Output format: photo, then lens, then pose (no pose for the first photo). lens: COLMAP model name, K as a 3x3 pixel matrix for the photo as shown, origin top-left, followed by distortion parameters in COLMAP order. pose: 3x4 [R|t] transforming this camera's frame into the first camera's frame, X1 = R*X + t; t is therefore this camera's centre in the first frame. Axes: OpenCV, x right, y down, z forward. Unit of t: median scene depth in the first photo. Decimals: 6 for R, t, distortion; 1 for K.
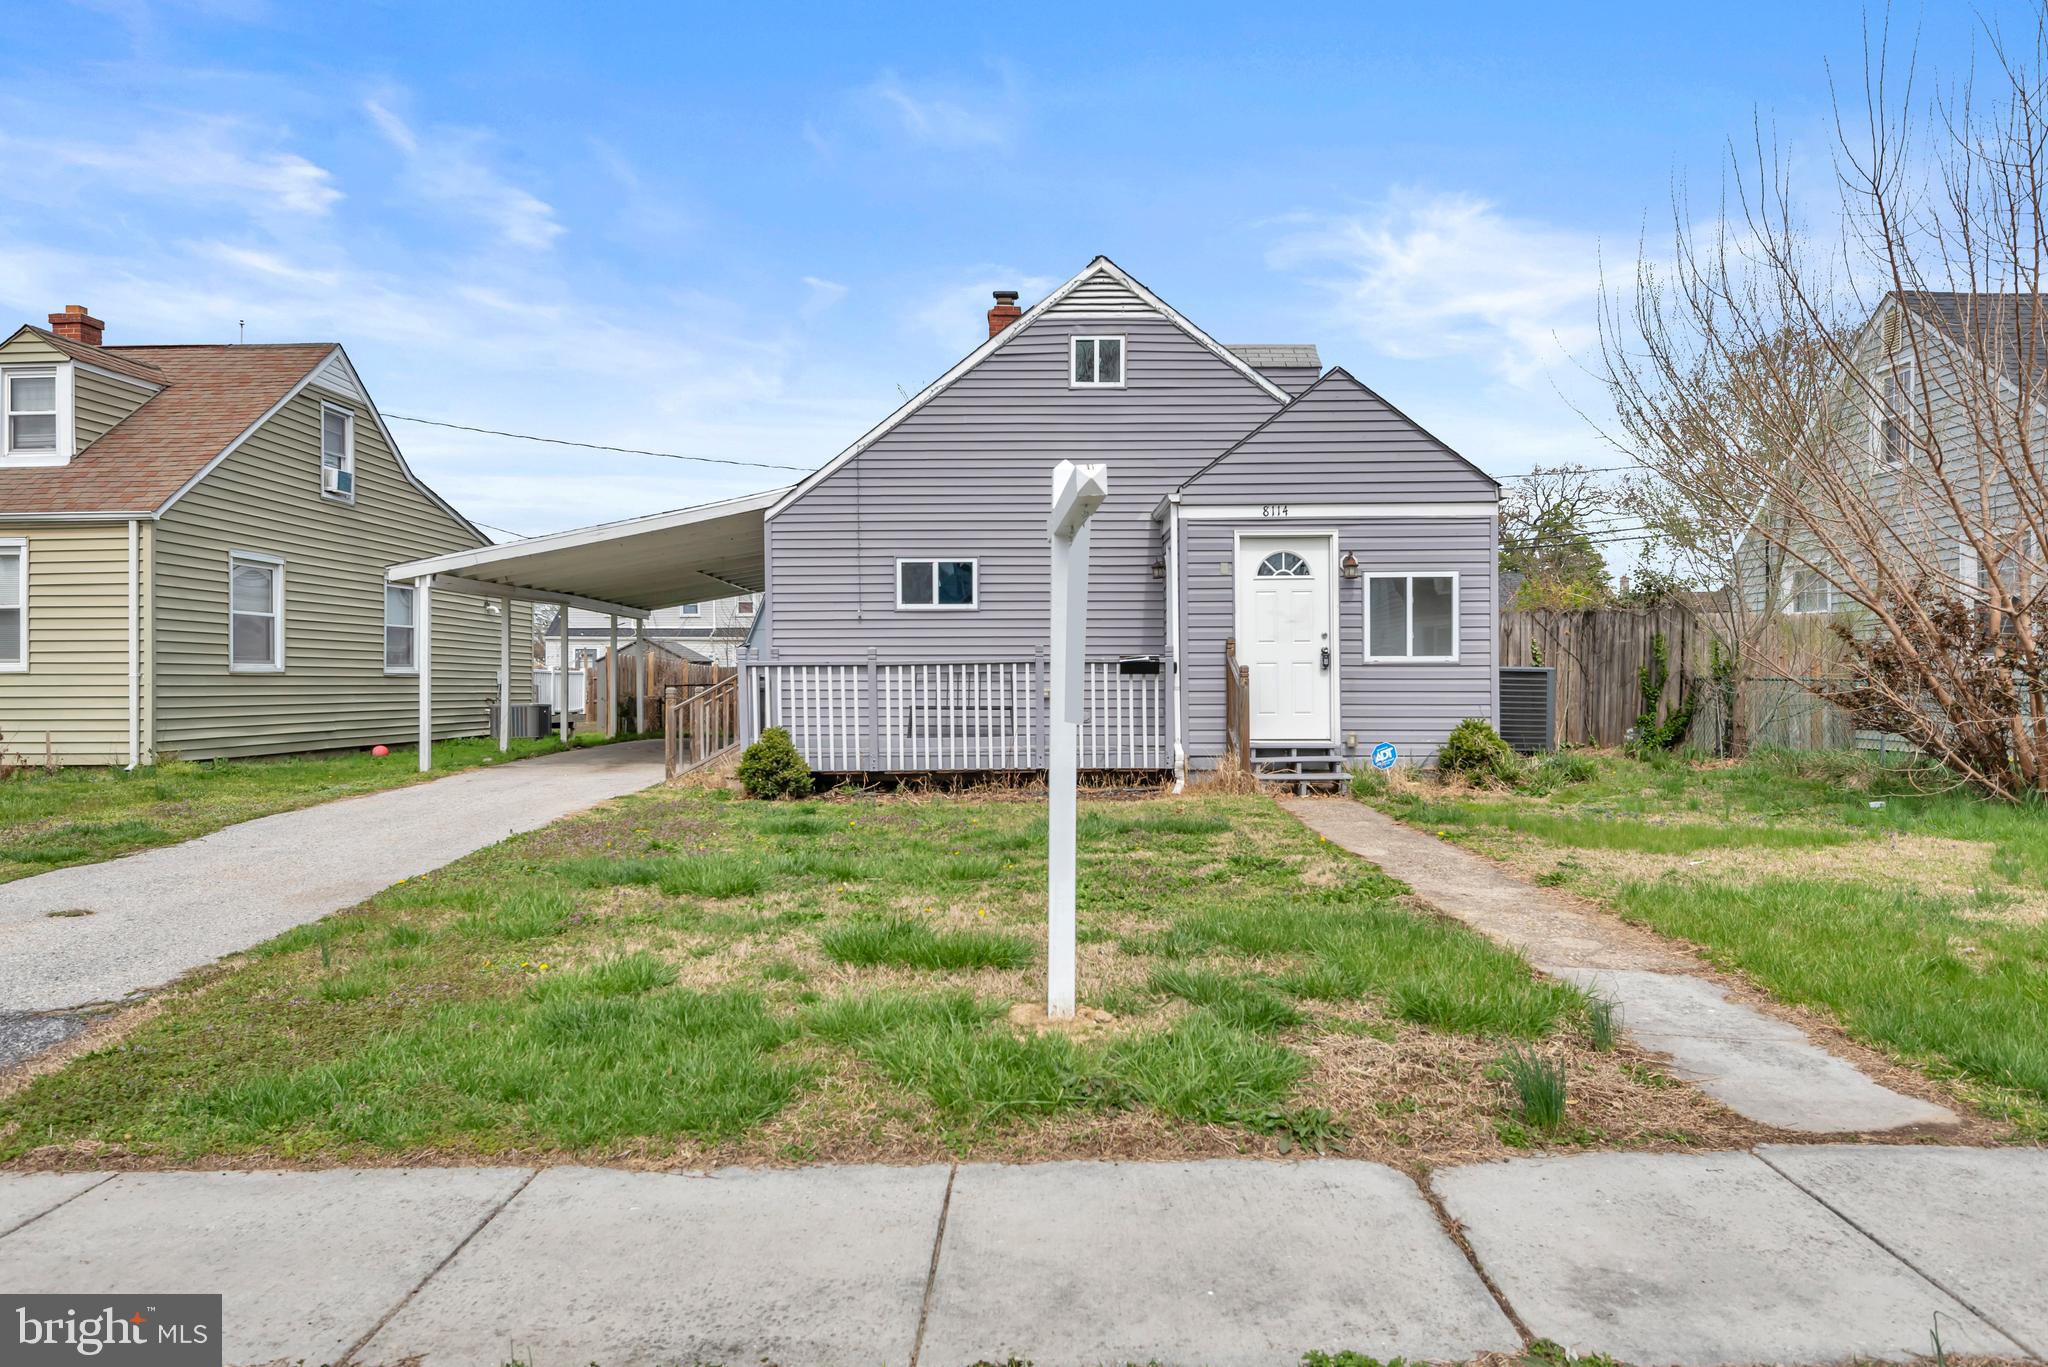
lens RADIAL K [[1340.5, 0, 1019.4], [0, 1340.5, 666.5], [0, 0, 1]] dist [0.025676, 0.004572]
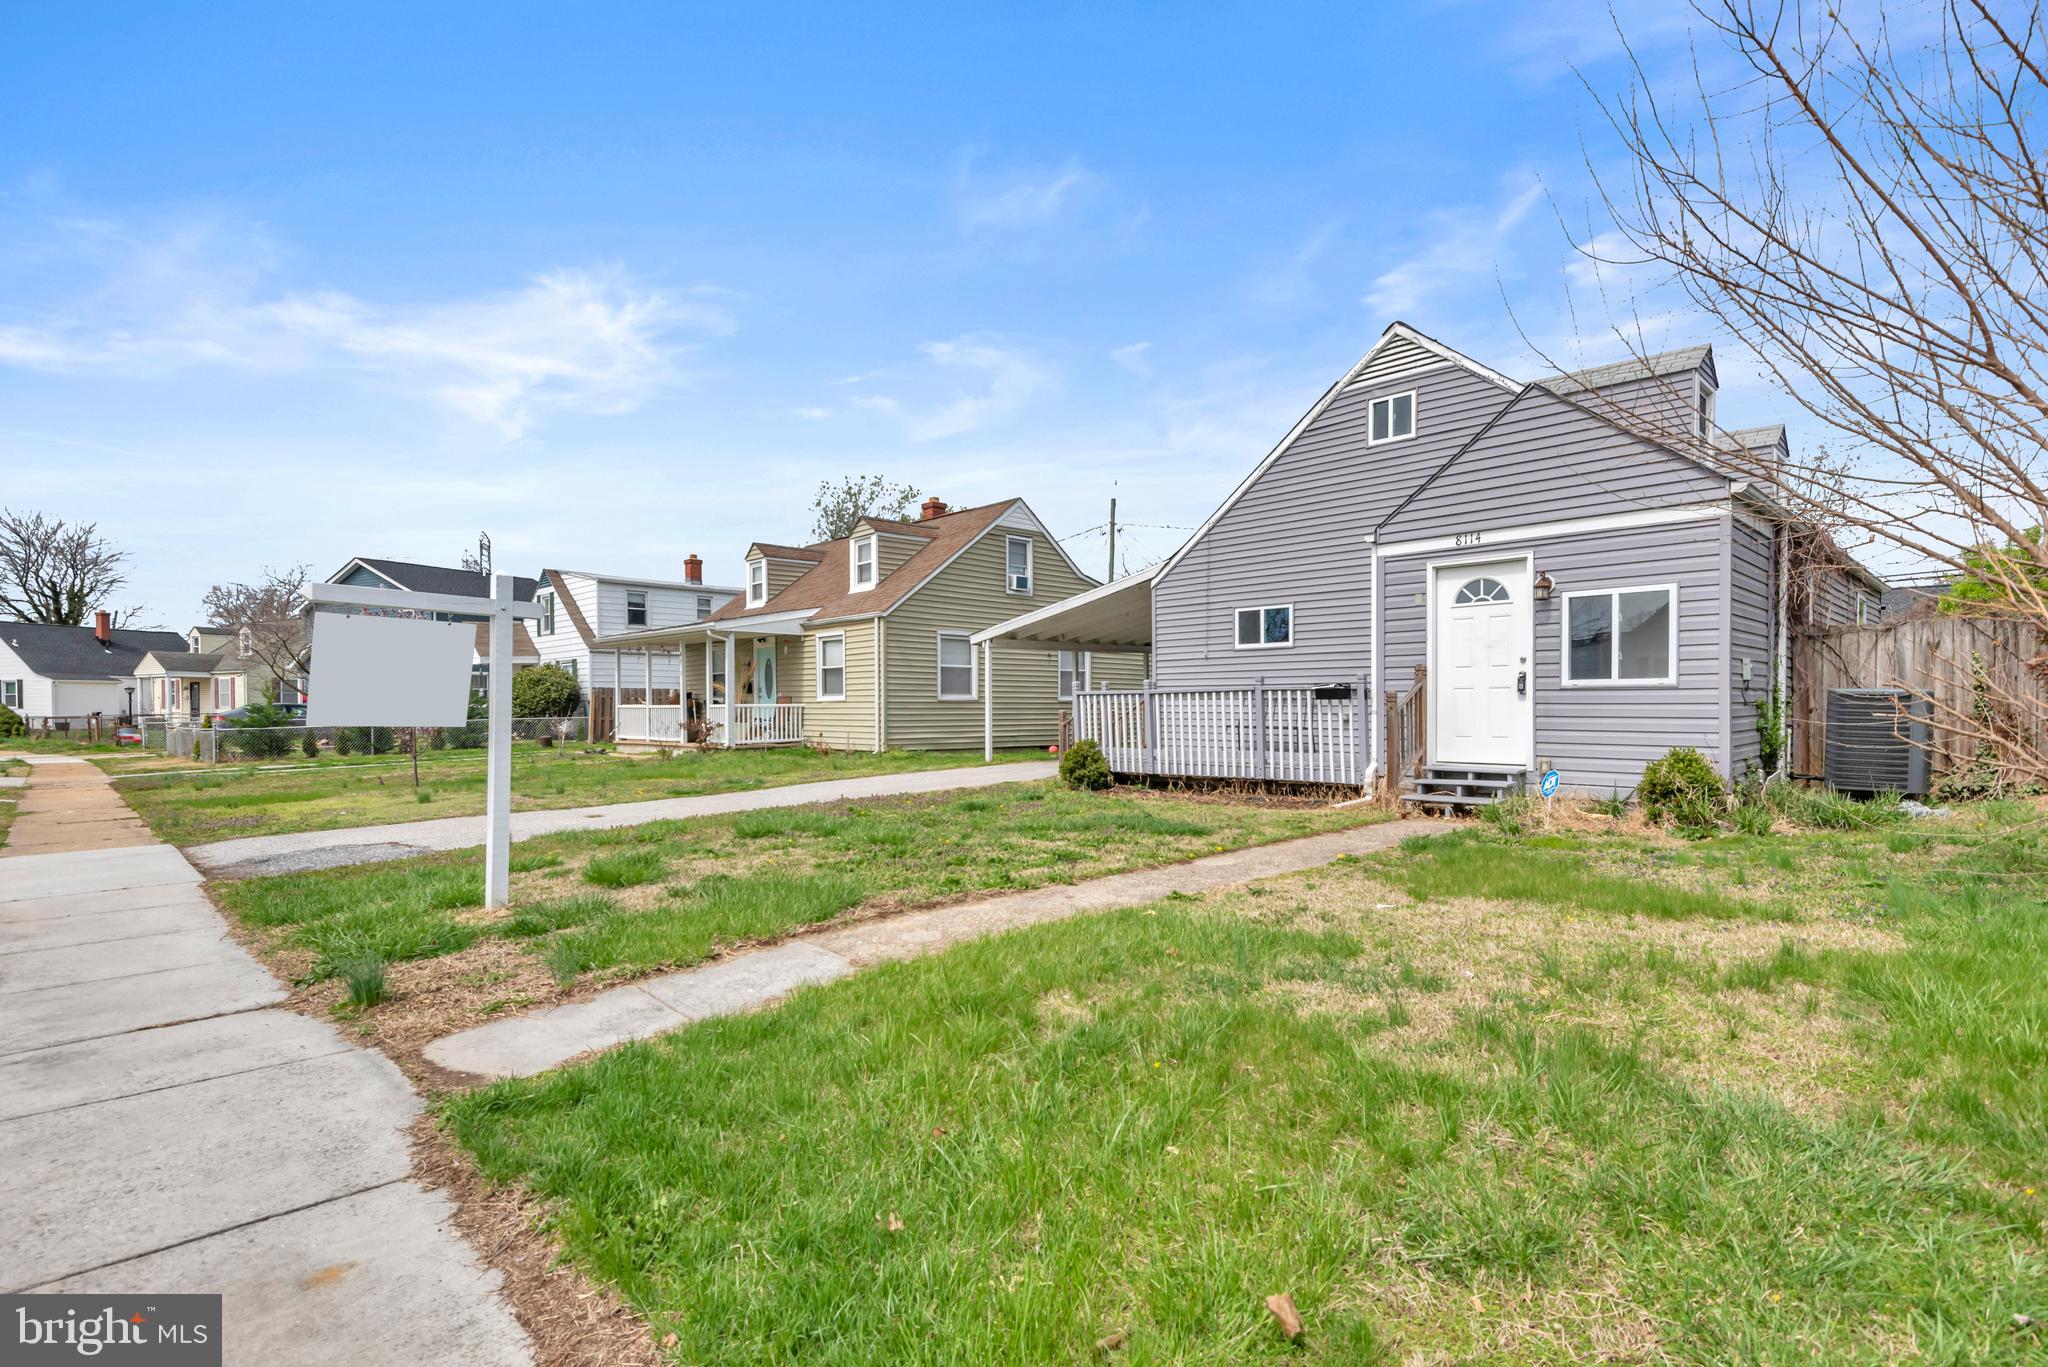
lens RADIAL K [[985.0, 0, 1011.1], [0, 985.0, 729.6], [0, 0, 1]] dist [0.005896, -0.004822]
pose [[0.701287, 0.017772, -0.712657, 0.426446], [0.007793, 0.999438, 0.032592, 0.001591], [0.712836, -0.028410, 0.700755, 0.194779]]
